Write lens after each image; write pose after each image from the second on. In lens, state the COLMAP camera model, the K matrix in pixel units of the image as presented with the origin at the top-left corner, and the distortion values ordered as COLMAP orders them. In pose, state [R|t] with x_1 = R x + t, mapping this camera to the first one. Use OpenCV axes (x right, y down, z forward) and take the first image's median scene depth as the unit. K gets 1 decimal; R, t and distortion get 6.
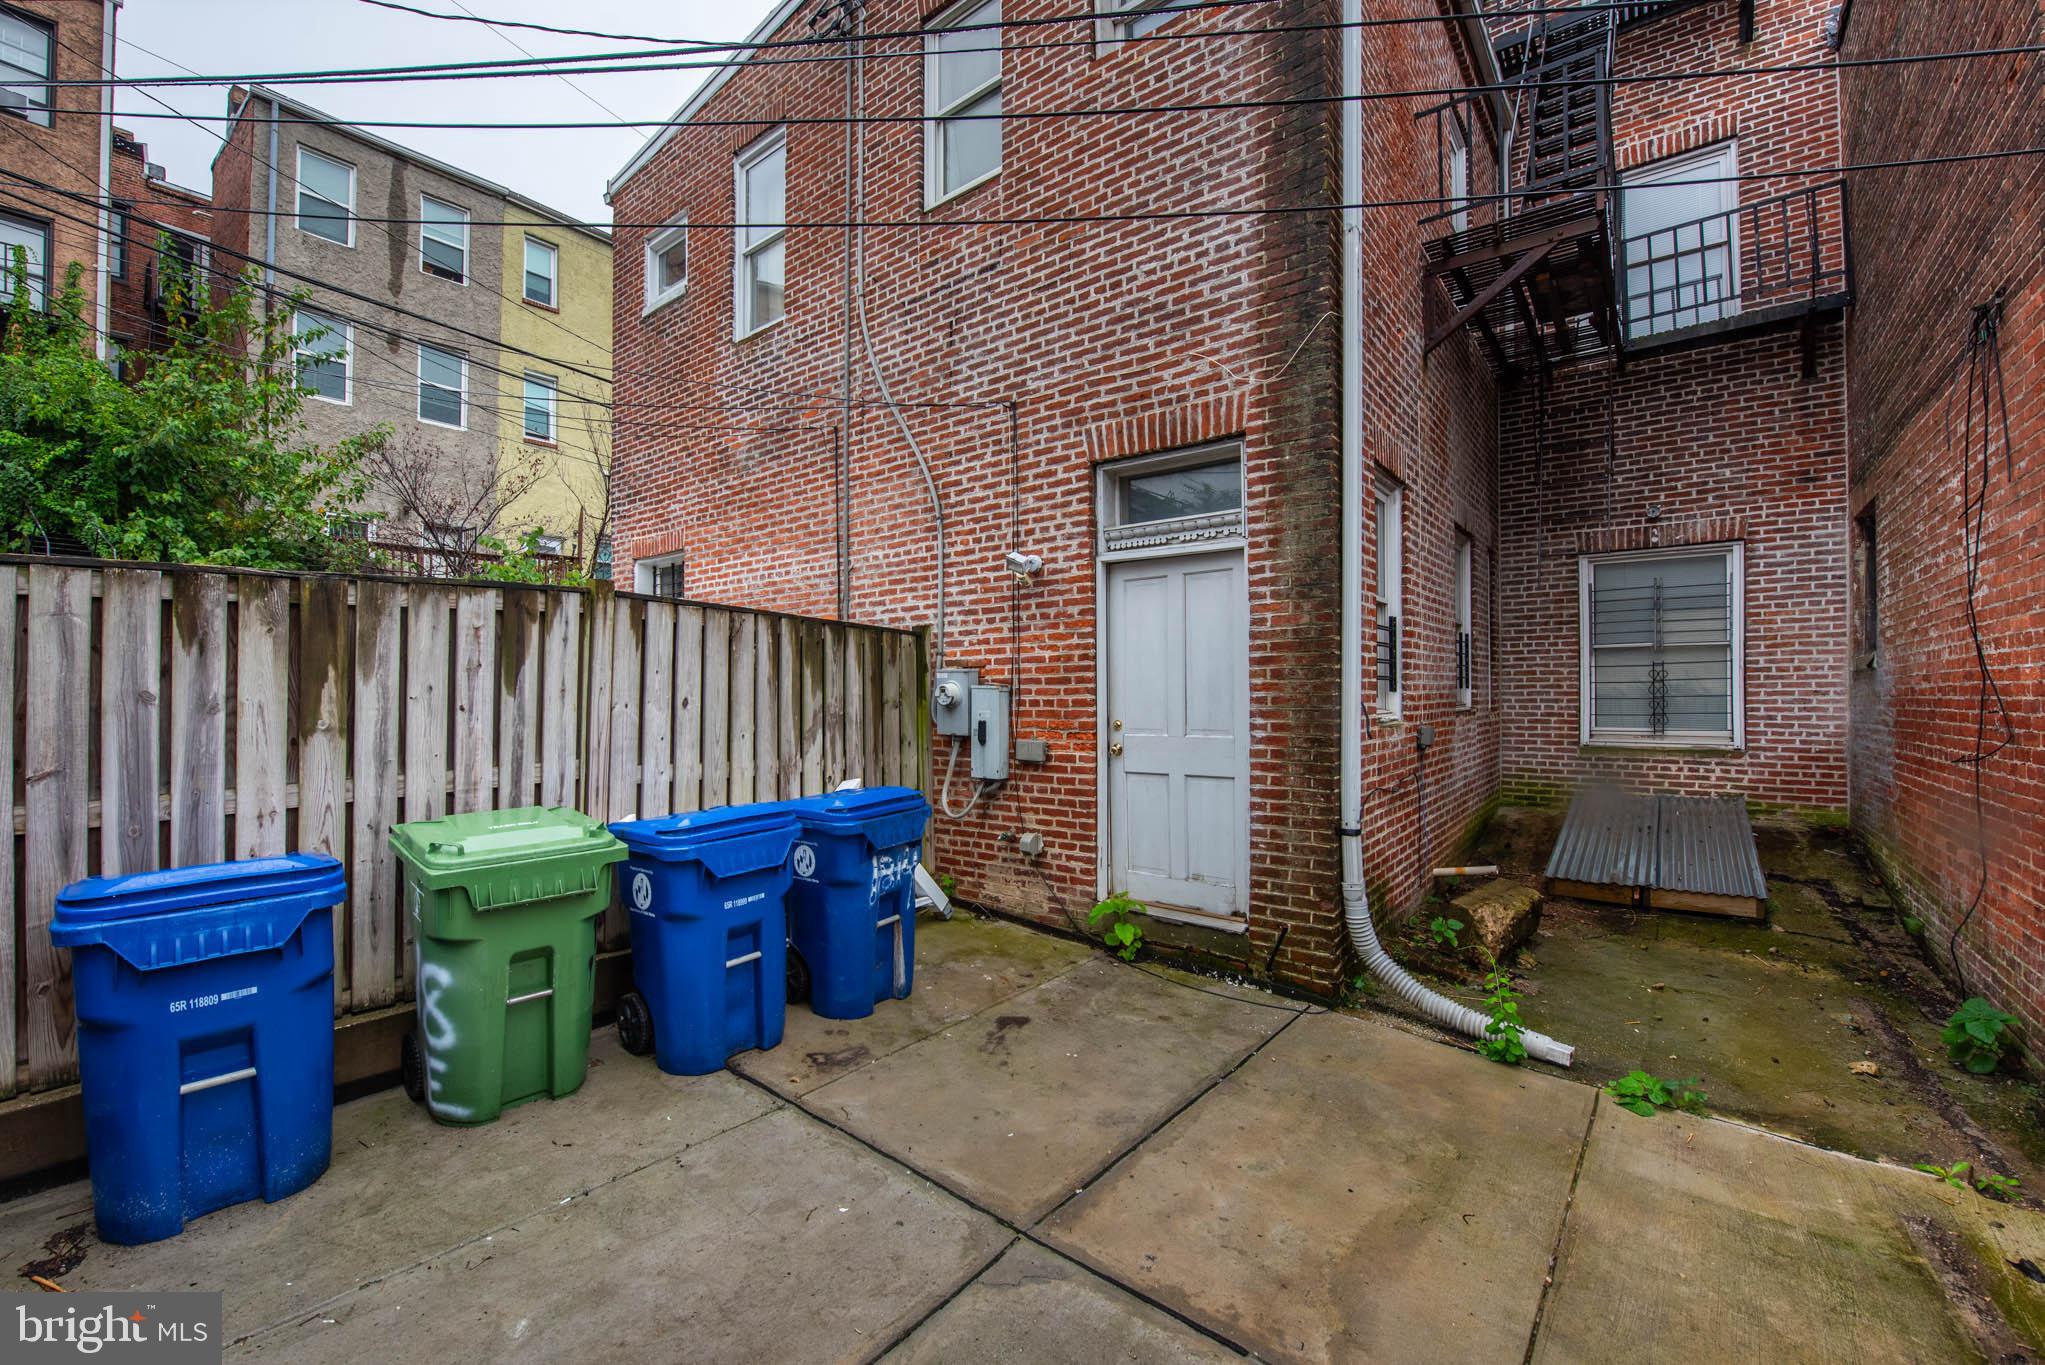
lens RADIAL K [[819.9, 0, 1020.5], [0, 819.9, 683.2], [0, 0, 1]] dist [0.012268, -0.001809]
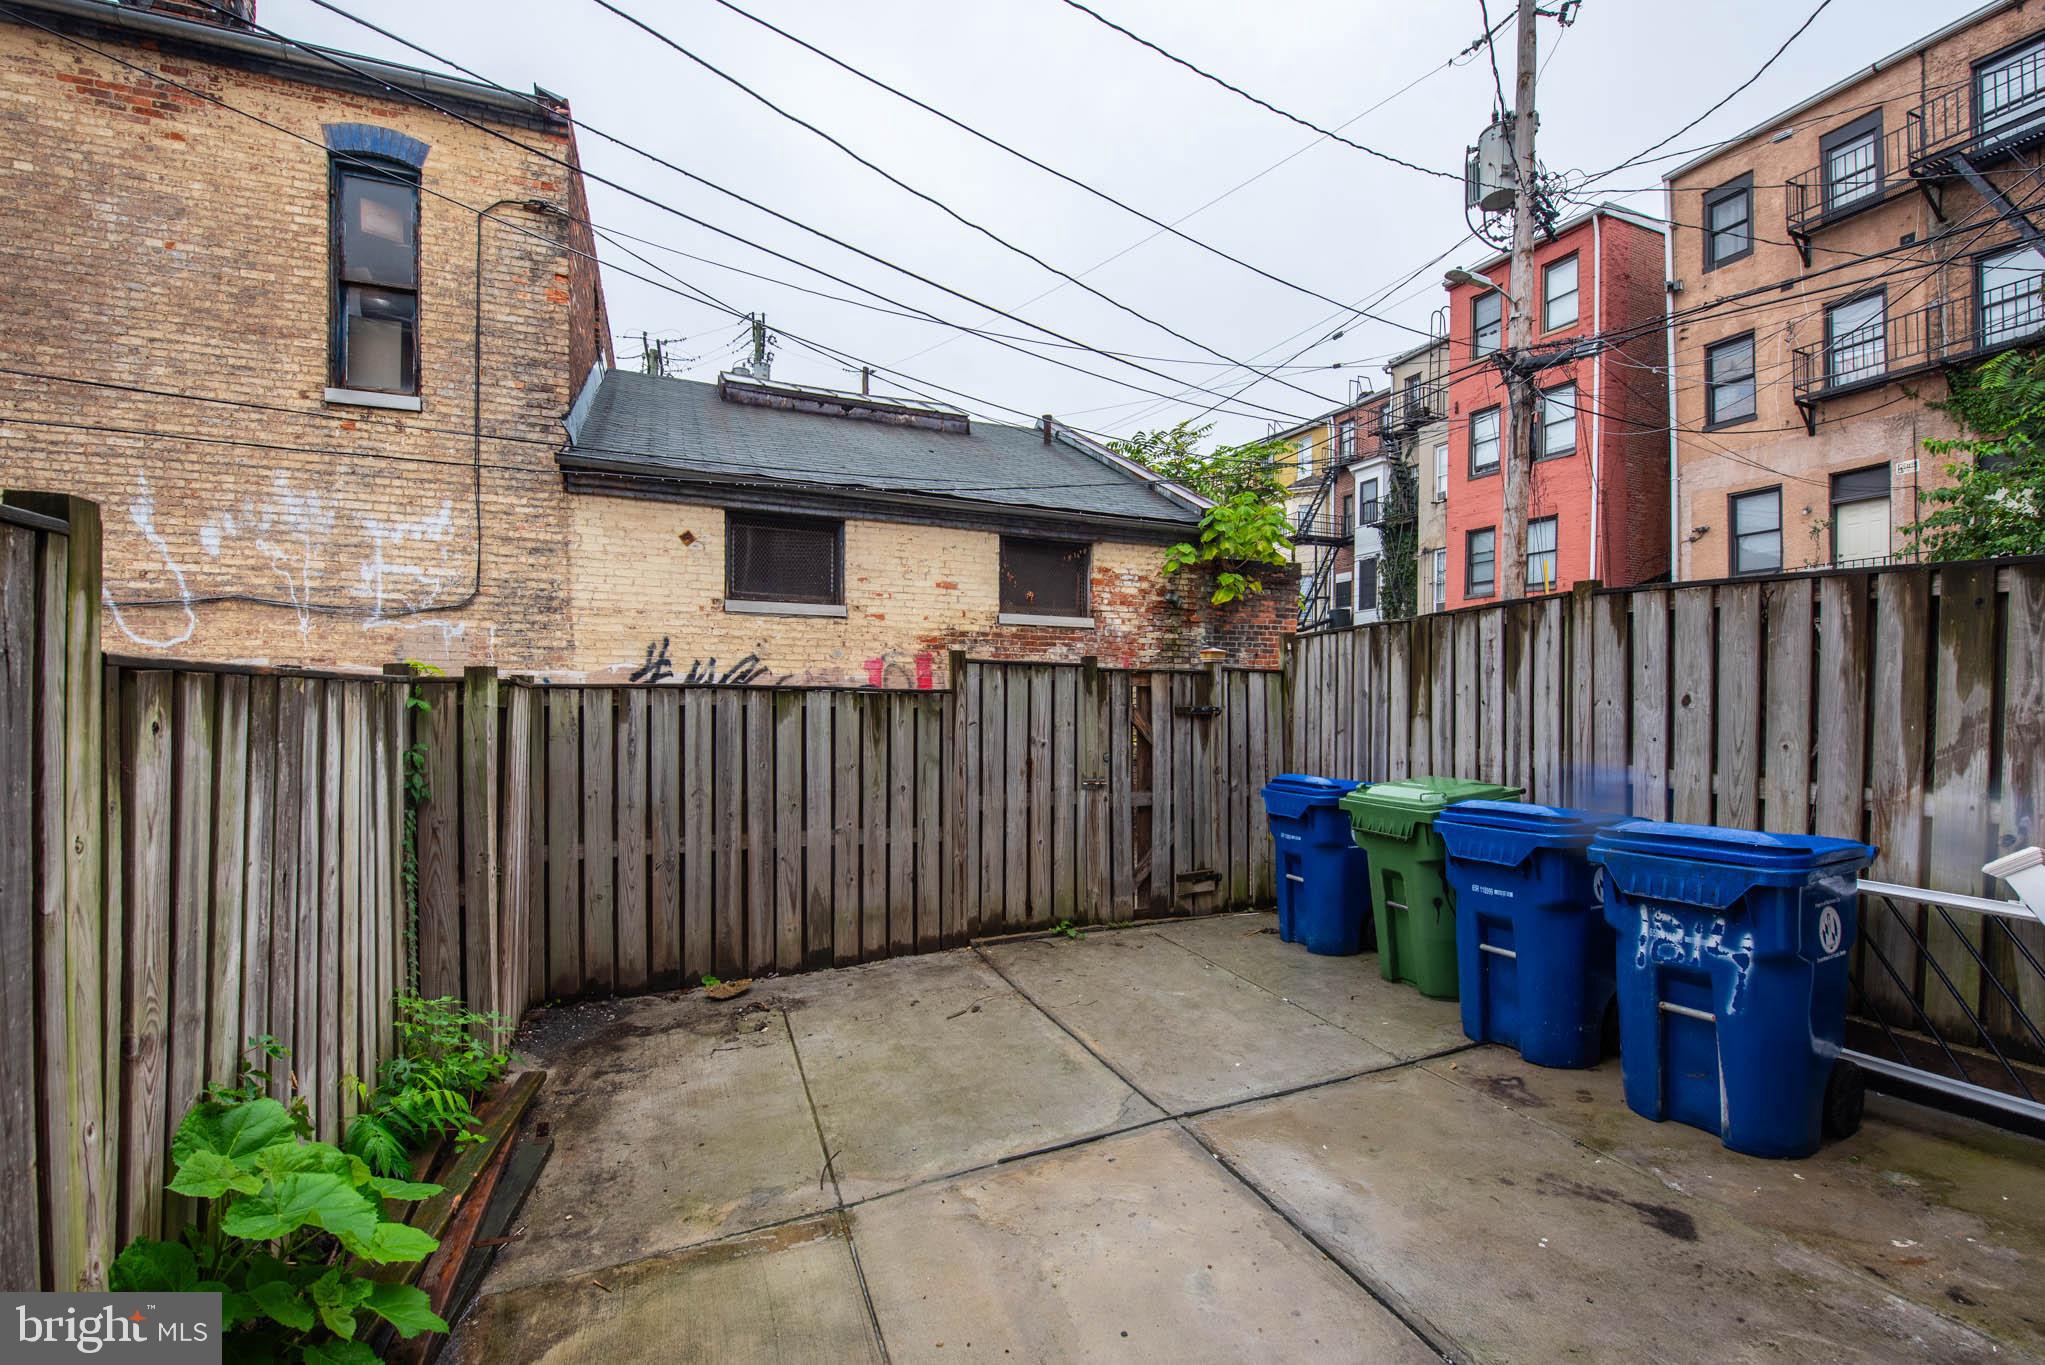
lens RADIAL K [[819.9, 0, 1018.2], [0, 819.9, 693.8], [0, 0, 1]] dist [0.012268, -0.001809]
pose [[-0.461189, -0.005627, -0.887284, 0.804123], [0.007415, 0.999921, -0.010195, 0.023827], [0.887271, -0.011281, -0.461111, 0.906054]]
